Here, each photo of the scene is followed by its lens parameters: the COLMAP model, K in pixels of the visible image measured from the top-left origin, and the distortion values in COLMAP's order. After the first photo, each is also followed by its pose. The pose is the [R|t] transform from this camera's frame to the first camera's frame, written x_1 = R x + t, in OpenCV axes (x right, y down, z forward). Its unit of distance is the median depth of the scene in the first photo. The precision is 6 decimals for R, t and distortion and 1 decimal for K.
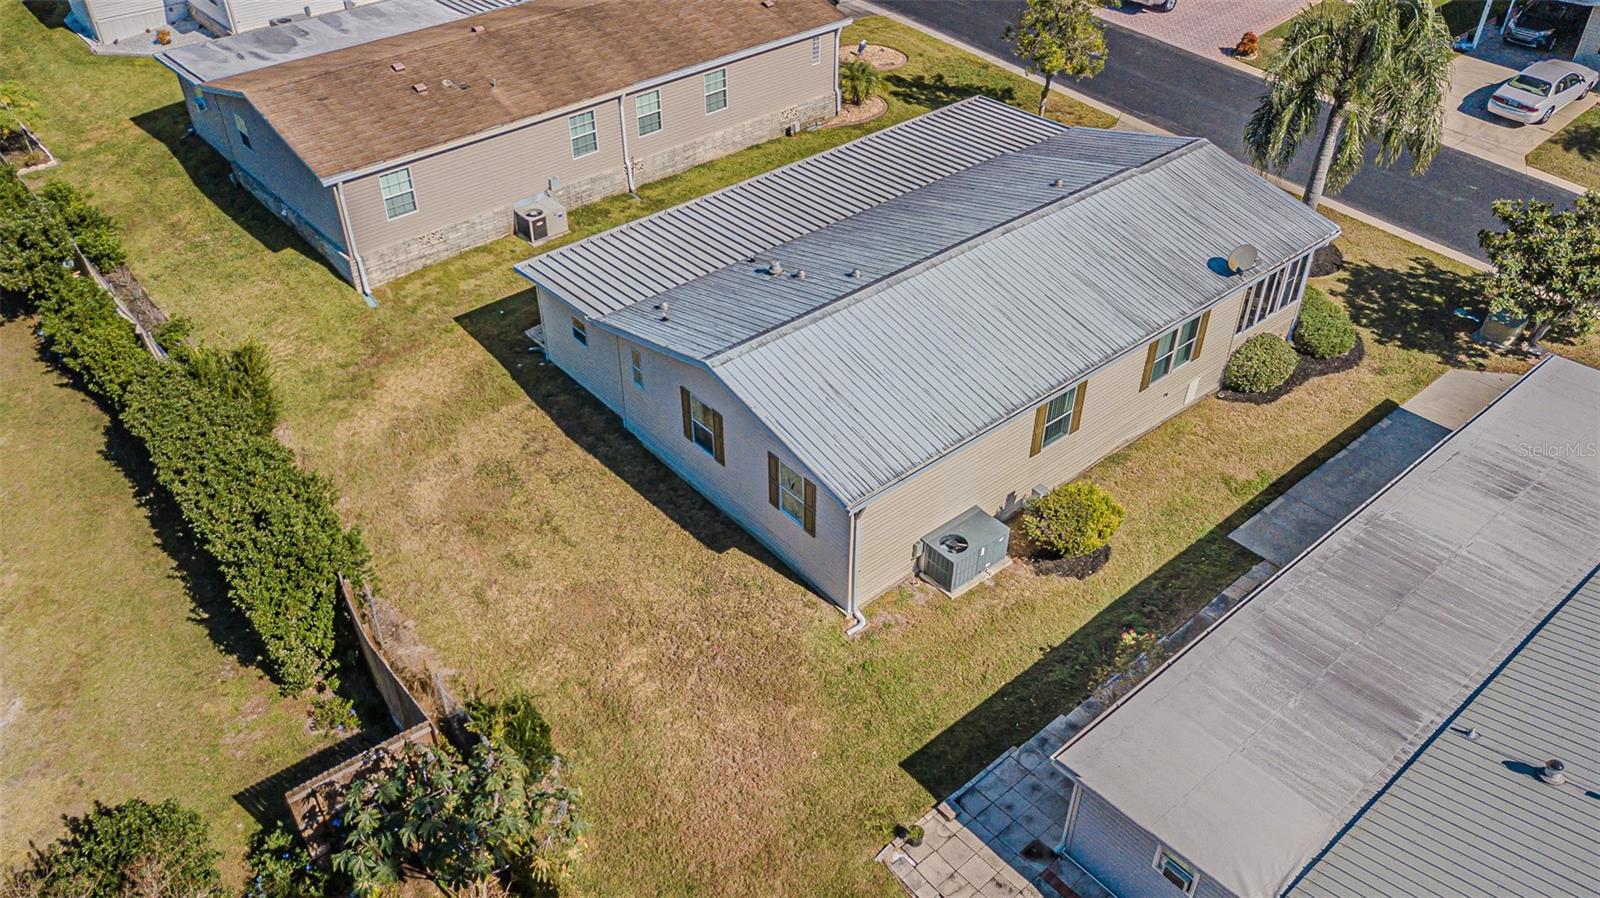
lens RADIAL K [[1237.2, 0, 795.3], [0, 1237.2, 443.8], [0, 0, 1]] dist [0.024406, -0.001226]
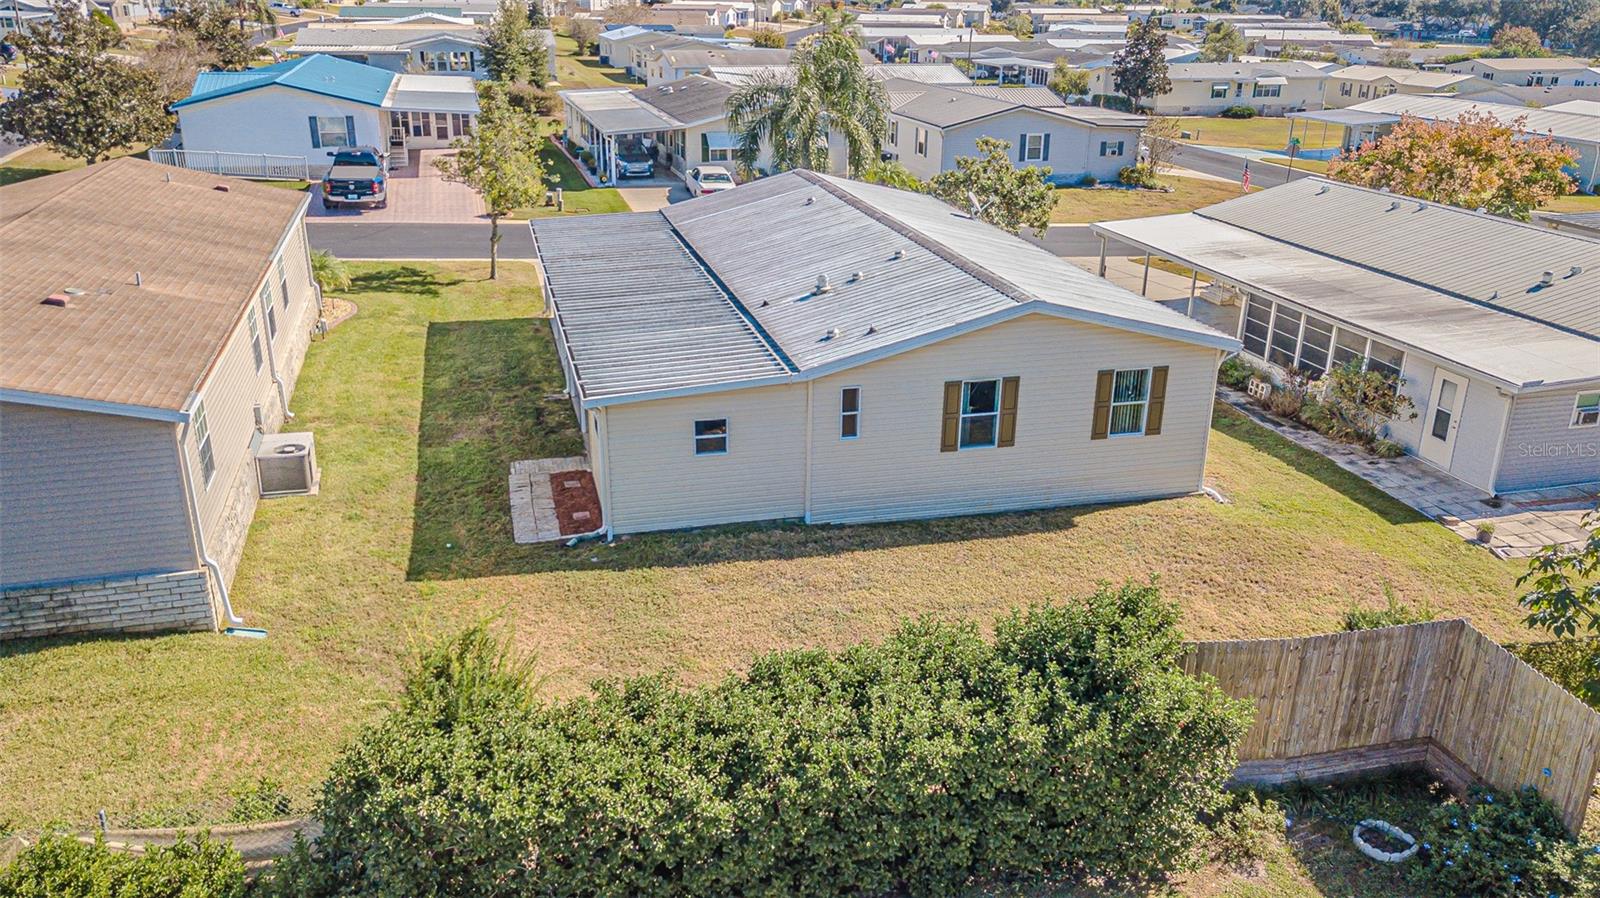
lens RADIAL K [[1237.2, 0, 795.3], [0, 1237.2, 443.8], [0, 0, 1]] dist [0.024406, -0.001226]
pose [[0.436512, -0.311836, 0.843929, -0.670371], [0.541527, 0.840136, 0.030336, -0.072425], [-0.718474, 0.443768, 0.535597, 0.502098]]
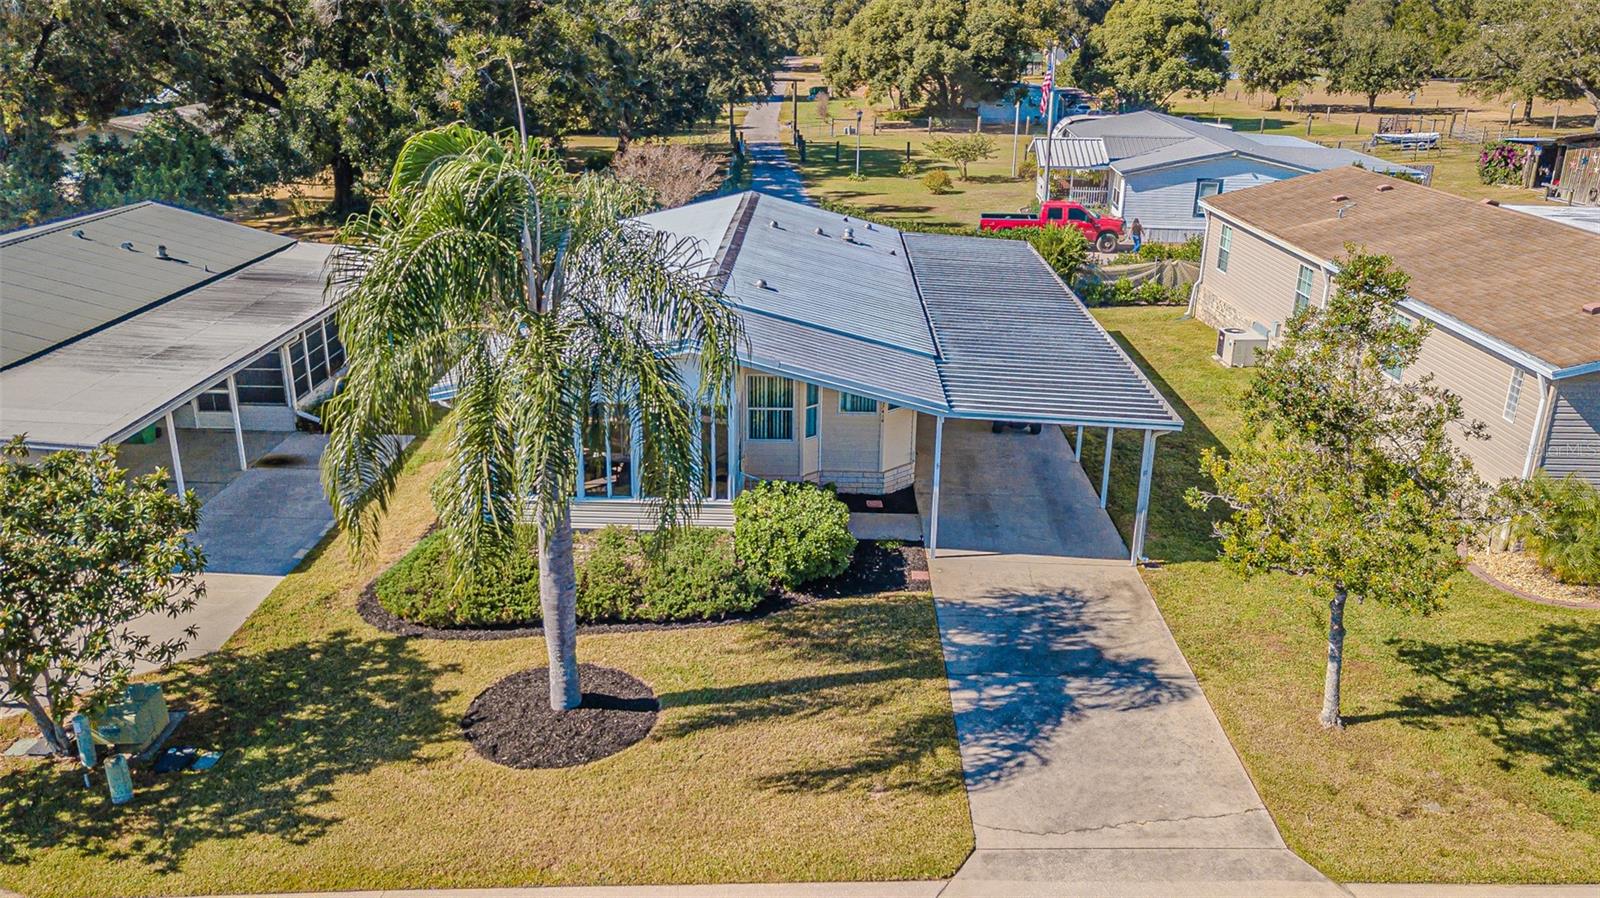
lens RADIAL K [[1230.6, 0, 800.0], [0, 1230.6, 449.0], [0, 0, 1]] dist [0.019331, 0.005733]
pose [[-0.663561, 0.240595, -0.708379, 0.707719], [-0.468927, 0.604023, 0.644410, -0.603865], [0.582919, 0.759783, -0.287984, 1.208840]]
